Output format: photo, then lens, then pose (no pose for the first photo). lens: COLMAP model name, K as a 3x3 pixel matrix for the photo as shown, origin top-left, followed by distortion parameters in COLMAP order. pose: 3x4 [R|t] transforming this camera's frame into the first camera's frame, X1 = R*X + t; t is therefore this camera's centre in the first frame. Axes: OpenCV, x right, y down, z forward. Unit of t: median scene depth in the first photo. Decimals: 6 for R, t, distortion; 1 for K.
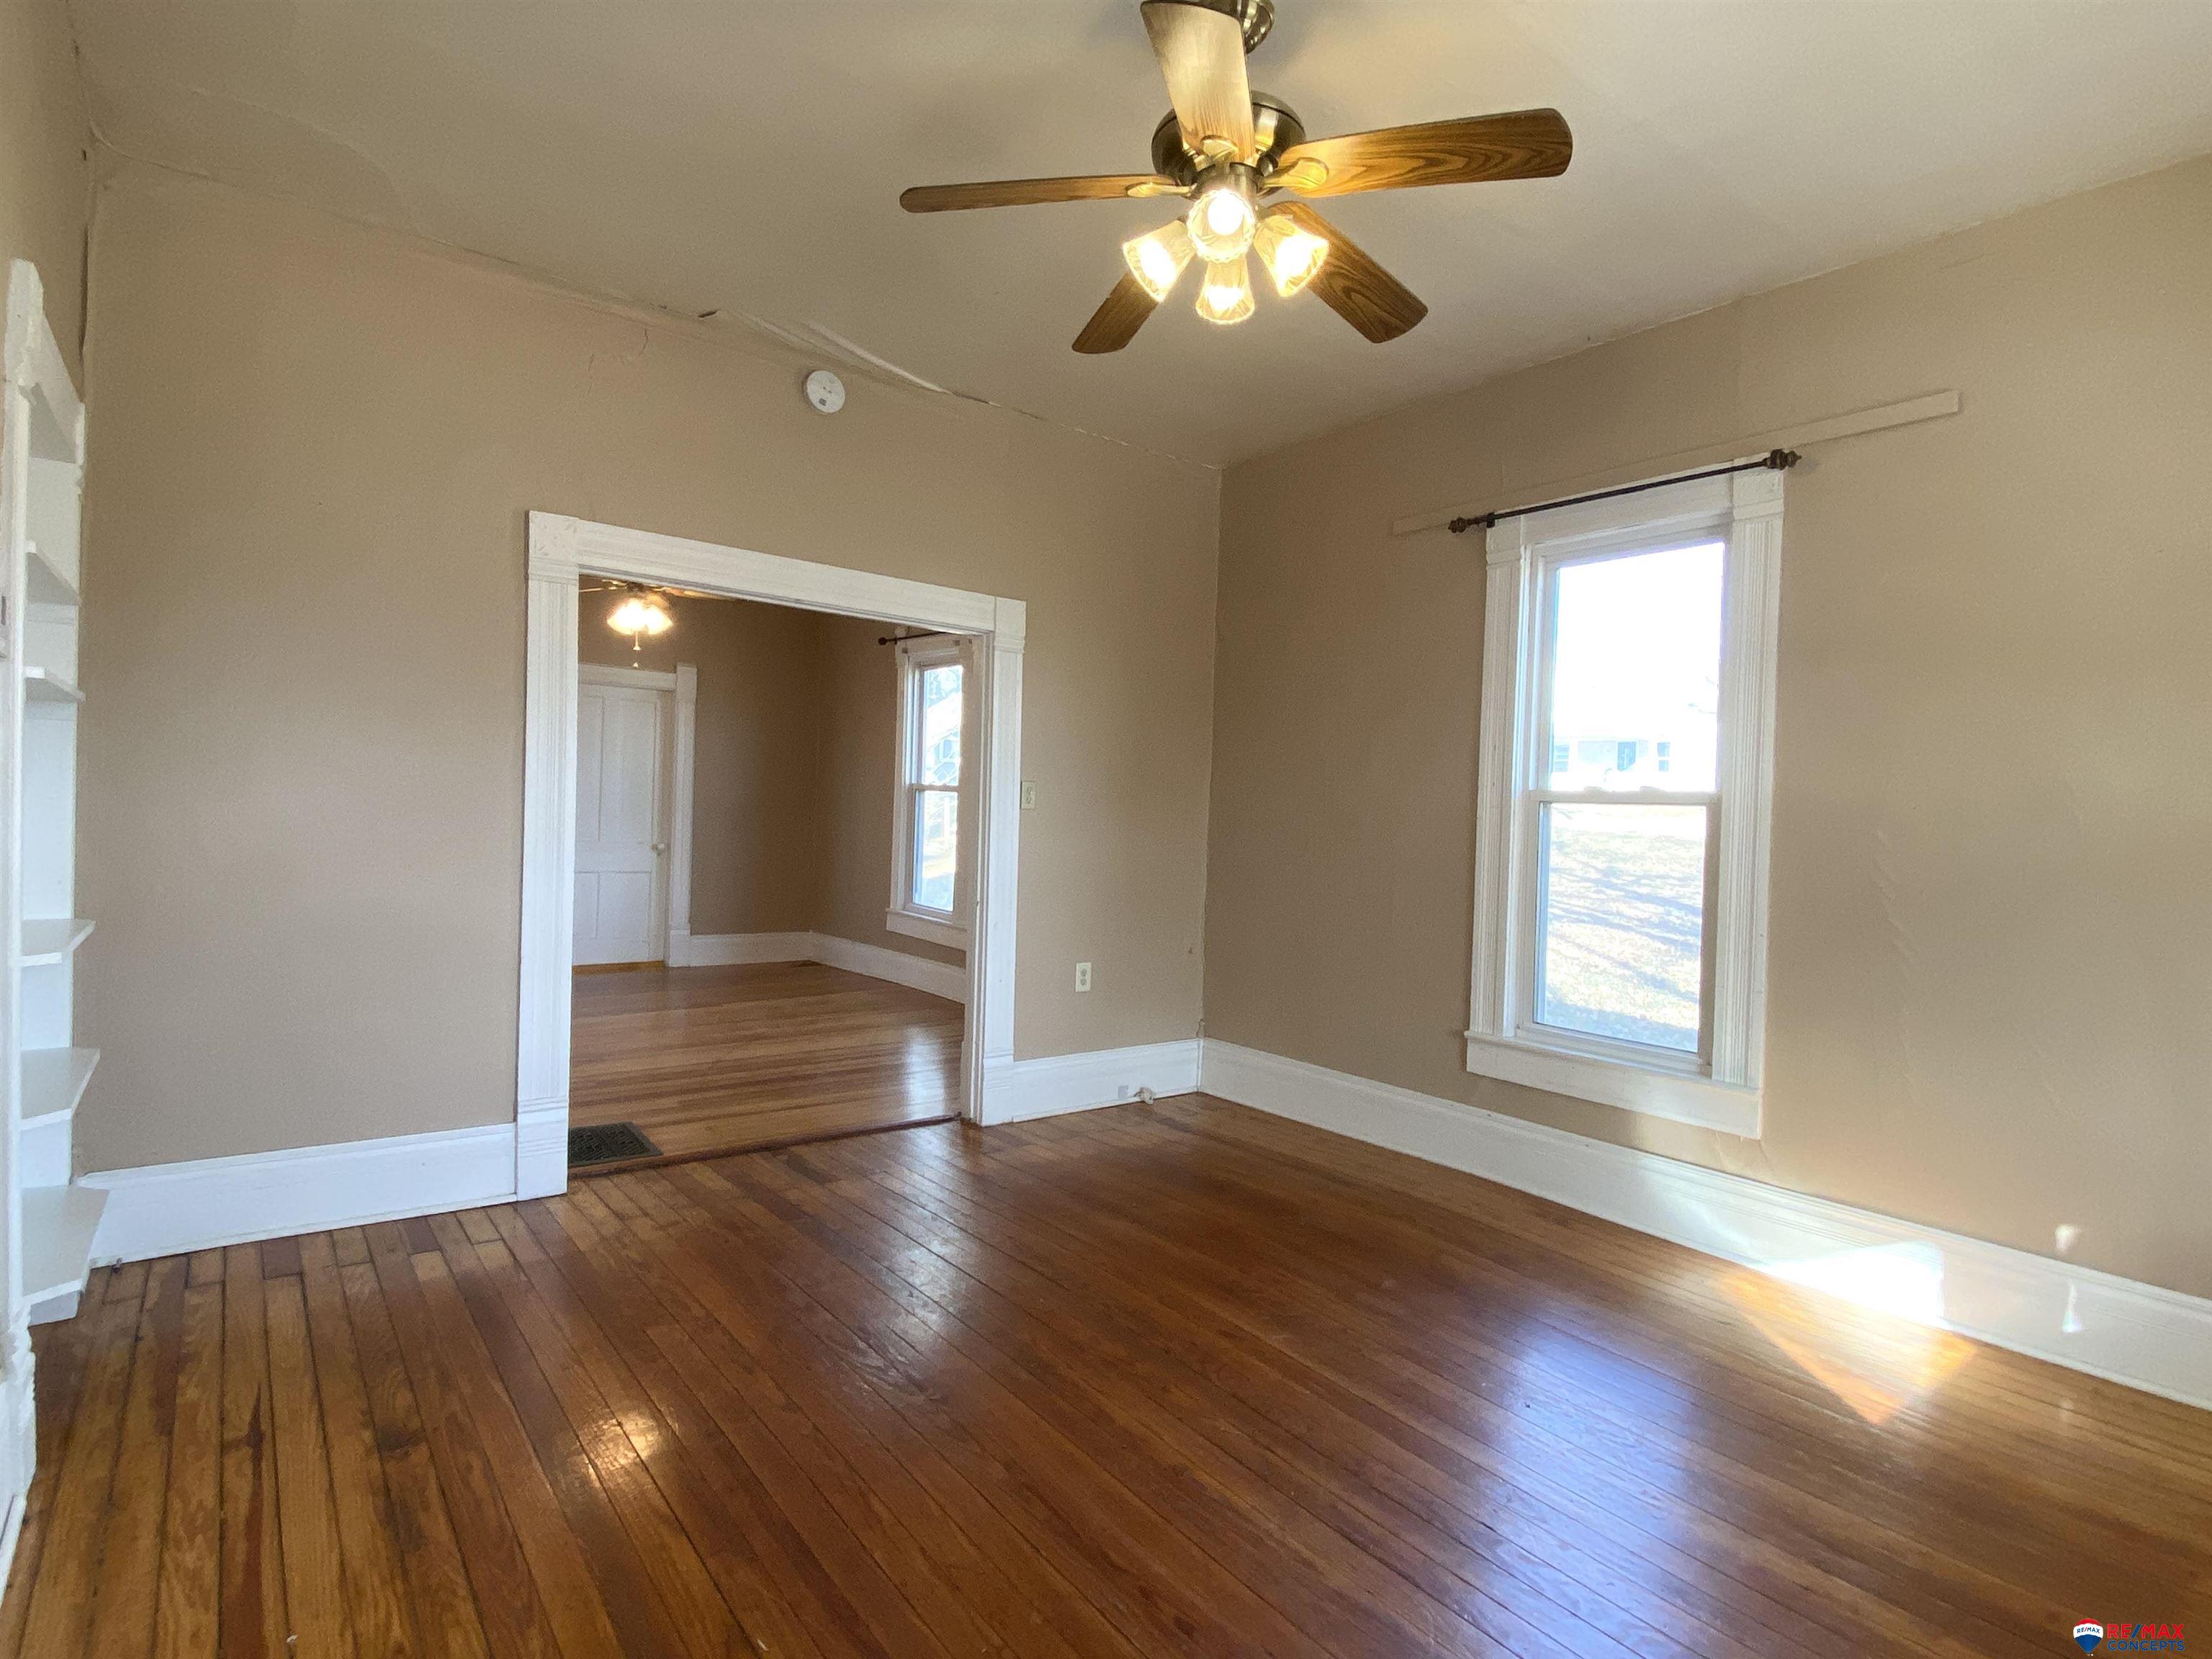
lens RADIAL K [[1139.2, 0, 1097.2], [0, 1139.2, 829.1], [0, 0, 1]] dist [0.061561, -0.049018]
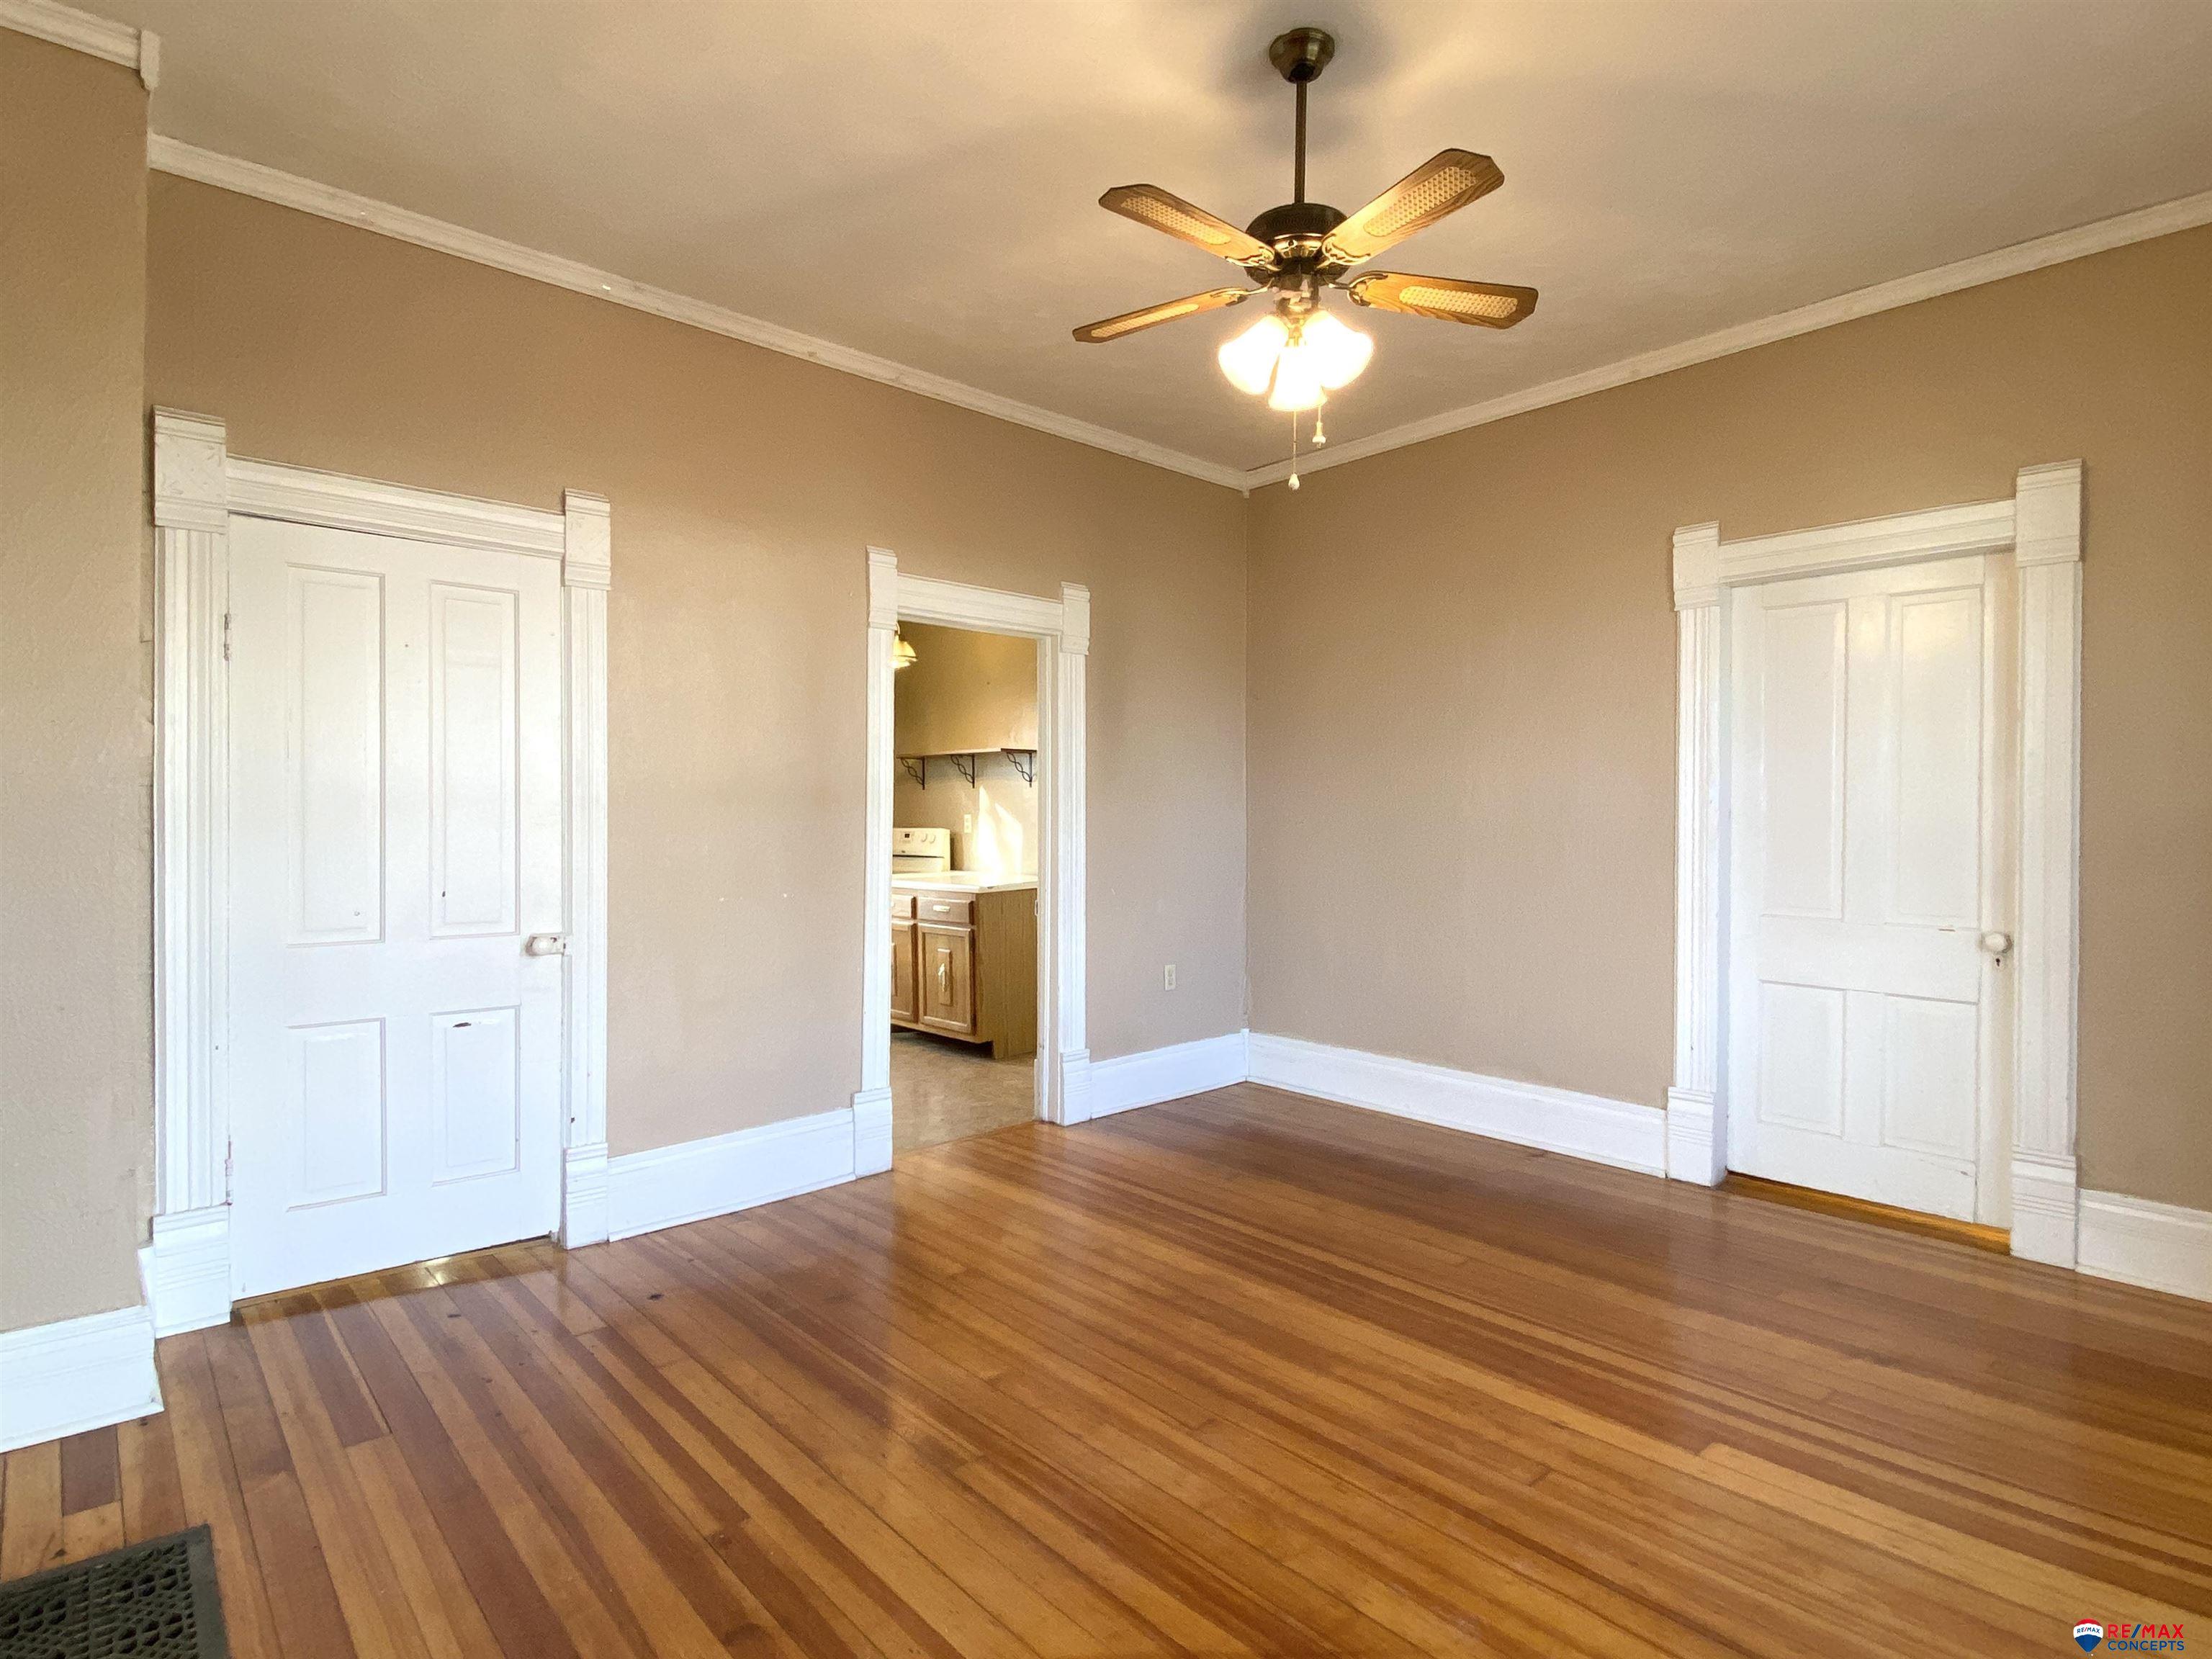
lens RADIAL K [[1139.2, 0, 1097.2], [0, 1139.2, 829.1], [0, 0, 1]] dist [0.061561, -0.049018]
pose [[0.082919, -0.022462, -0.996303, -0.004562], [-0.028406, 0.999286, -0.024894, -0.005144], [0.996151, 0.030366, 0.082222, 0.669647]]
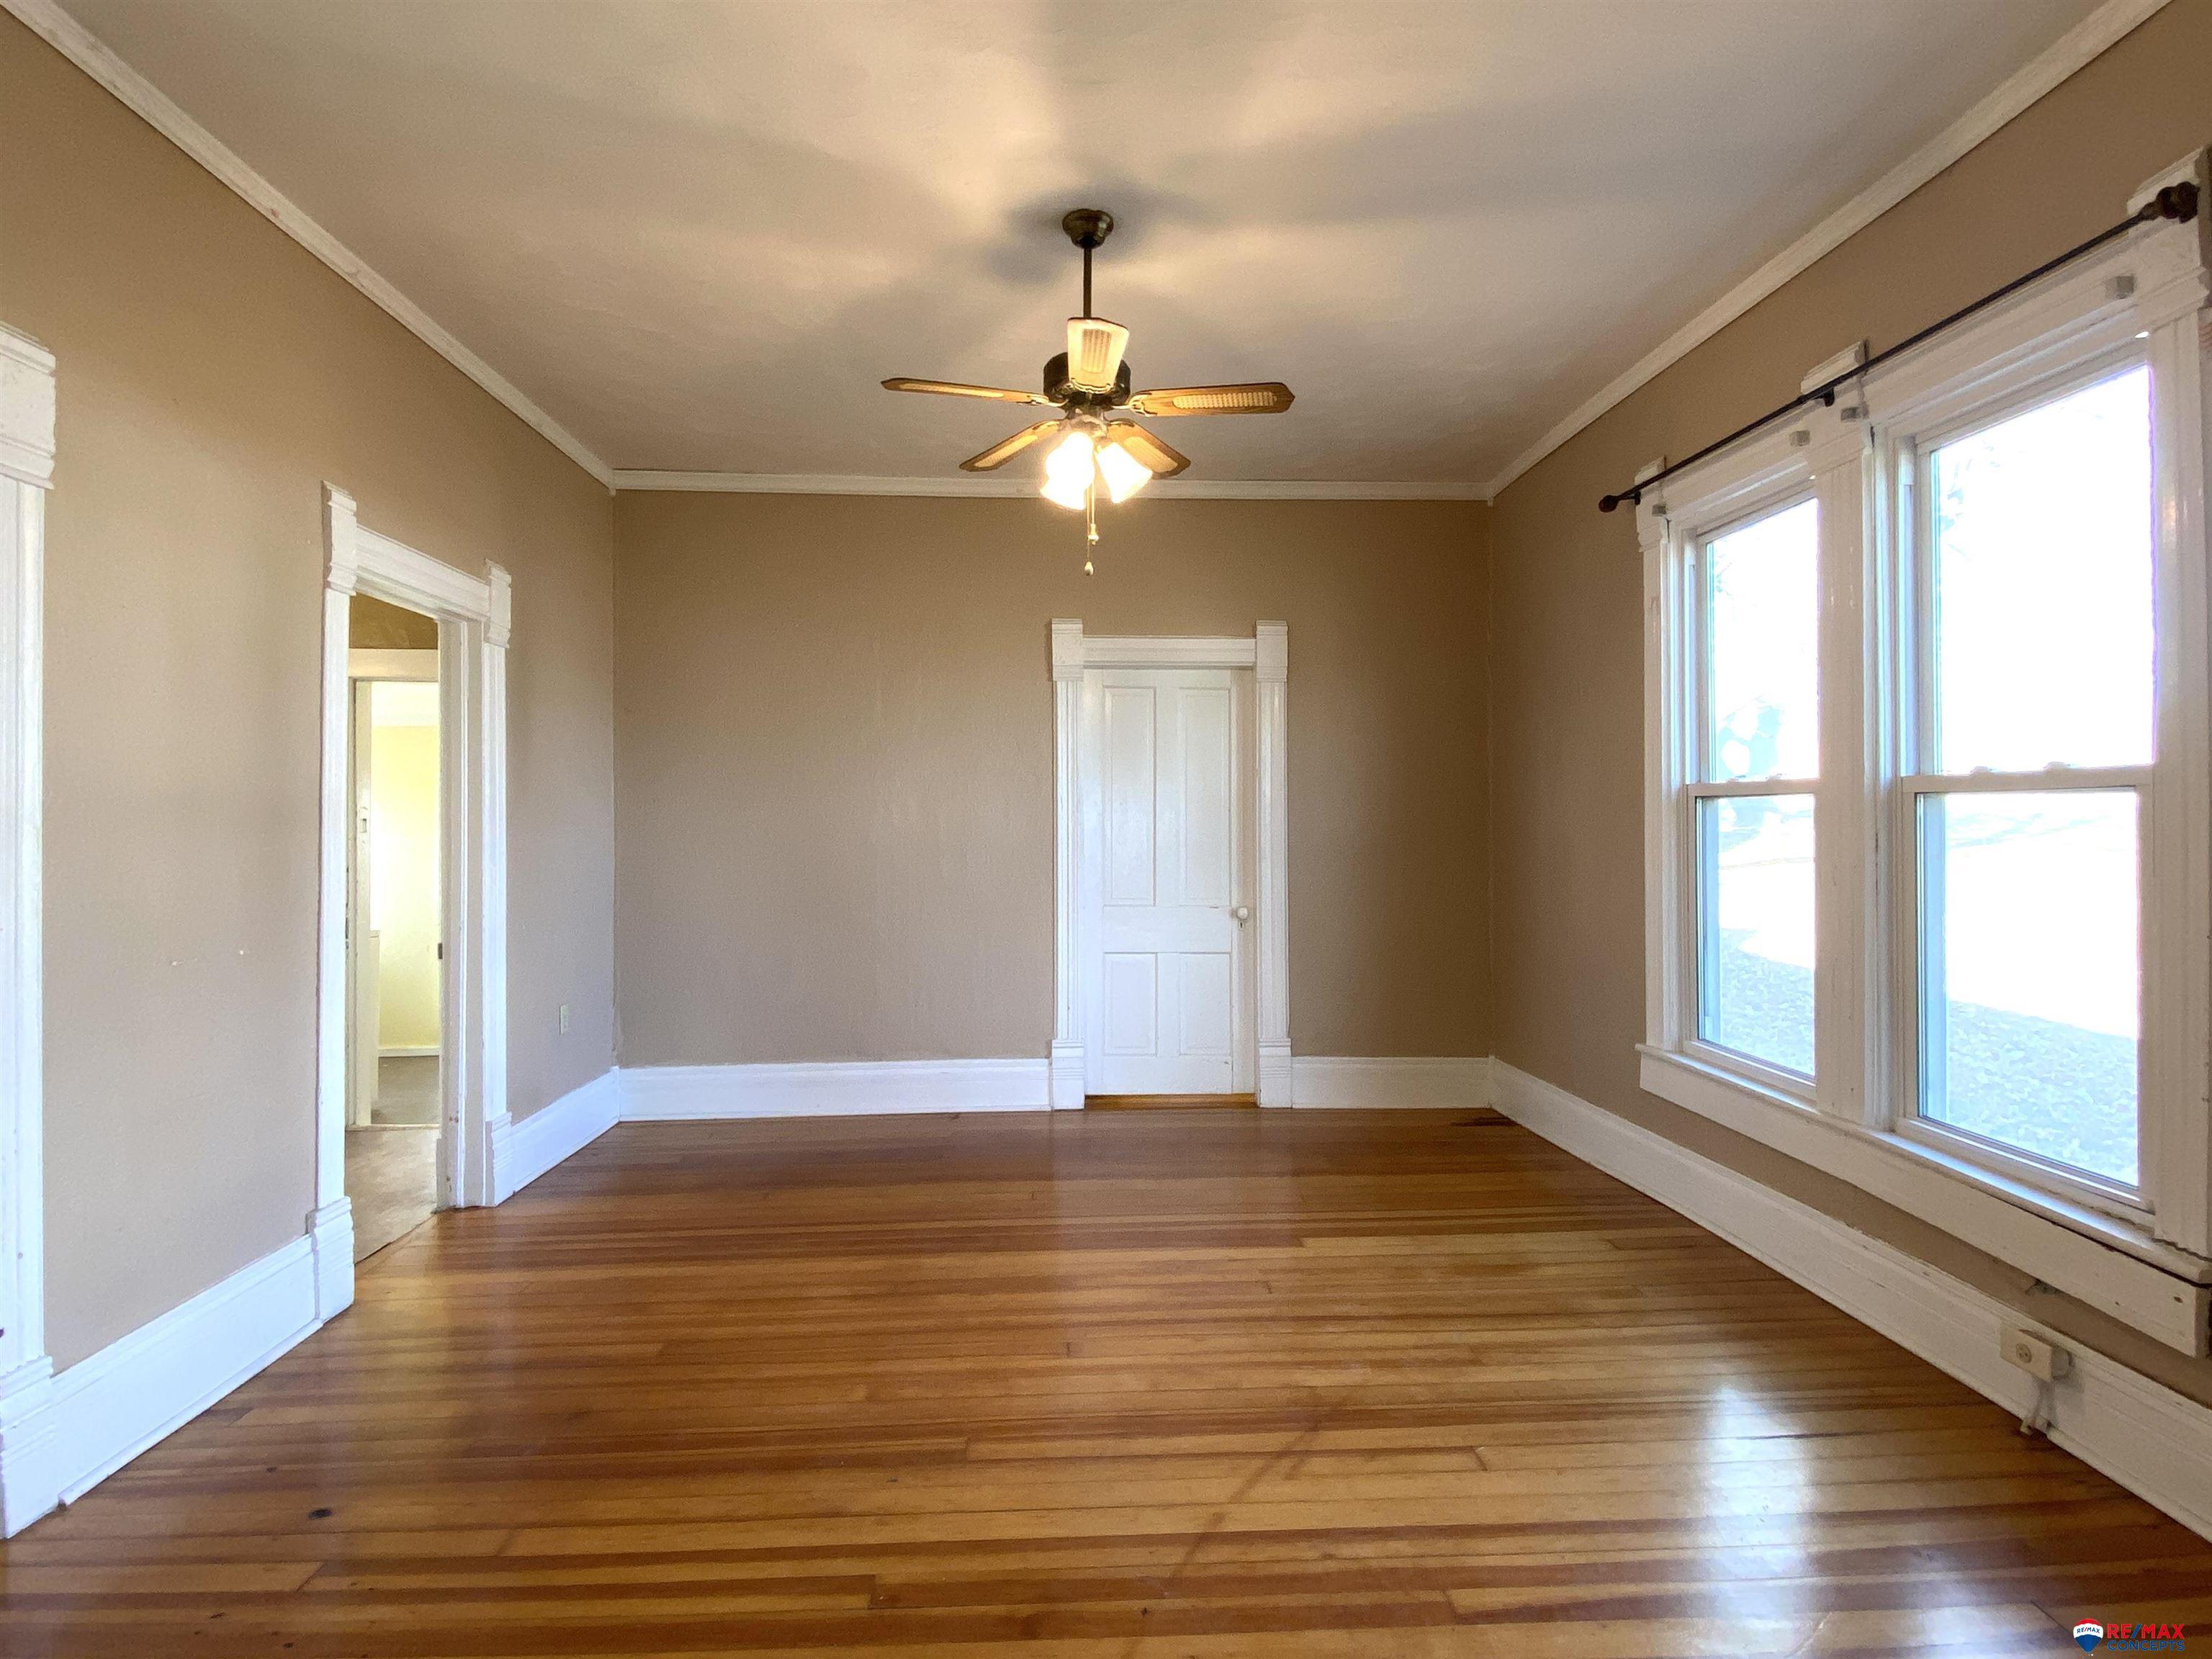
lens RADIAL K [[1139.2, 0, 1097.2], [0, 1139.2, 829.1], [0, 0, 1]] dist [0.061561, -0.049018]
pose [[0.819343, -0.043462, -0.571654, -0.085140], [0.017332, 0.998544, -0.051076, -0.000105], [0.573042, 0.031941, 0.818904, 0.444740]]
